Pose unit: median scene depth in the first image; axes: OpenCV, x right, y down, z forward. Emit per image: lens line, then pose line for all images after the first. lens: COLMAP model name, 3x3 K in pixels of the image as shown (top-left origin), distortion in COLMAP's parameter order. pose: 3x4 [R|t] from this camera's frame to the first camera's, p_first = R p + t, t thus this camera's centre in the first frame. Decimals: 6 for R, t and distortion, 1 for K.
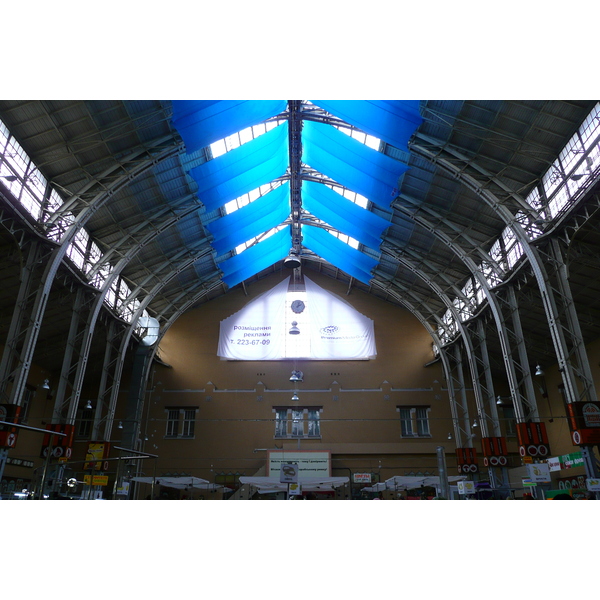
lens RADIAL K [[476.6, 0, 302.0], [0, 476.6, 302.9], [0, 0, 1]] dist [-0.022814, 0.011361]
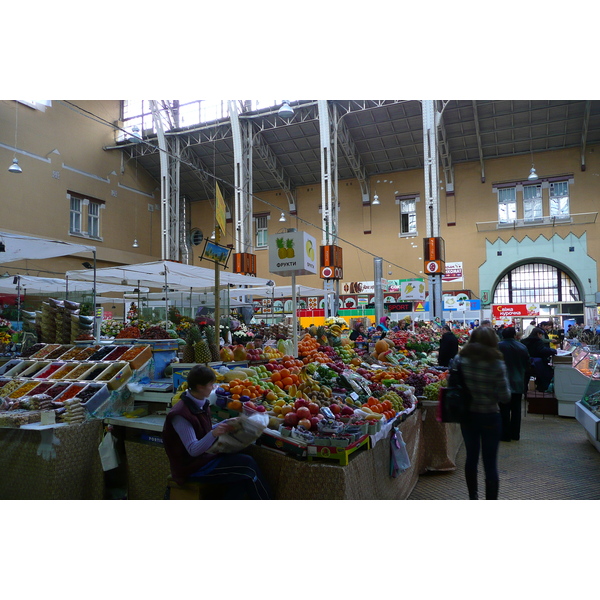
lens RADIAL K [[476.6, 0, 299.5], [0, 476.6, 302.0], [0, 0, 1]] dist [-0.022814, 0.011361]
pose [[0.394826, 0.042876, 0.917755, -0.313113], [-0.357839, 0.927207, 0.110627, 0.176983], [-0.846206, -0.372087, 0.381428, 0.400904]]
